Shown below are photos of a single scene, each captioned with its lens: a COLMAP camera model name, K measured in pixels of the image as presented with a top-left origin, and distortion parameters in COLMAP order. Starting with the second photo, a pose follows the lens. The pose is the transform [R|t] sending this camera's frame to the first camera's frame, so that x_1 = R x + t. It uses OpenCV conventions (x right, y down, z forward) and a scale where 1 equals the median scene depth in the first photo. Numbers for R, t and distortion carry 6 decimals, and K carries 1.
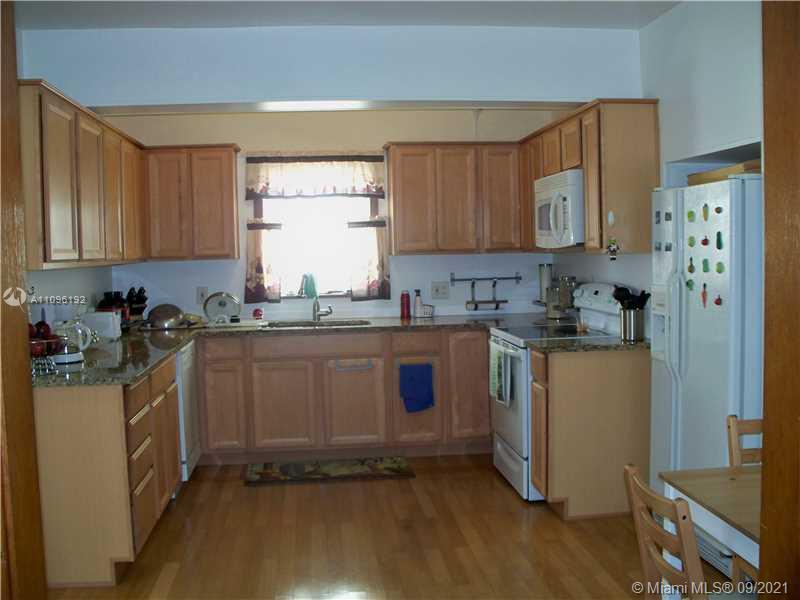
lens RADIAL K [[826.7, 0, 400.0], [0, 826.7, 300.0], [0, 0, 1]] dist [-0.222282, 0.259788]
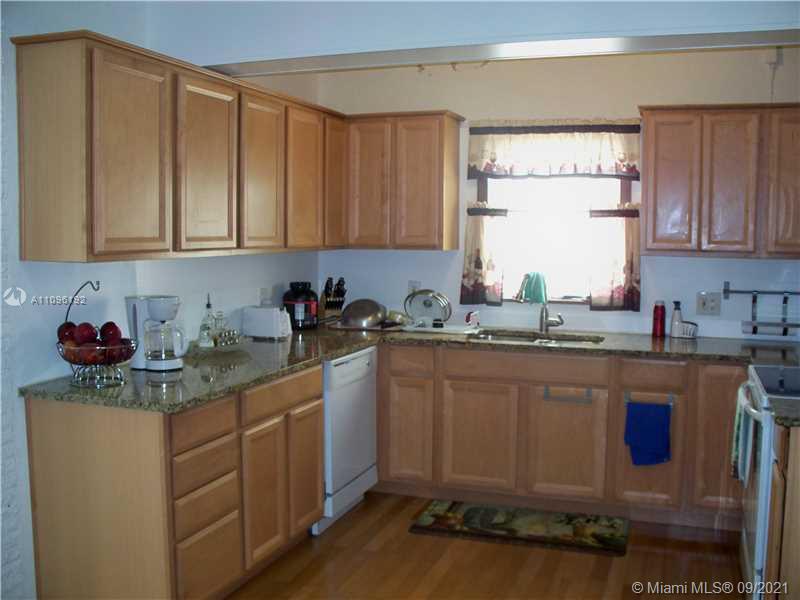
lens RADIAL K [[826.7, 0, 400.0], [0, 826.7, 300.0], [0, 0, 1]] dist [-0.222282, 0.259788]
pose [[0.898972, 0.066737, -0.432892, 0.118085], [-0.056248, 0.997731, 0.037006, -0.027635], [0.434380, -0.008918, 0.900686, 0.222204]]
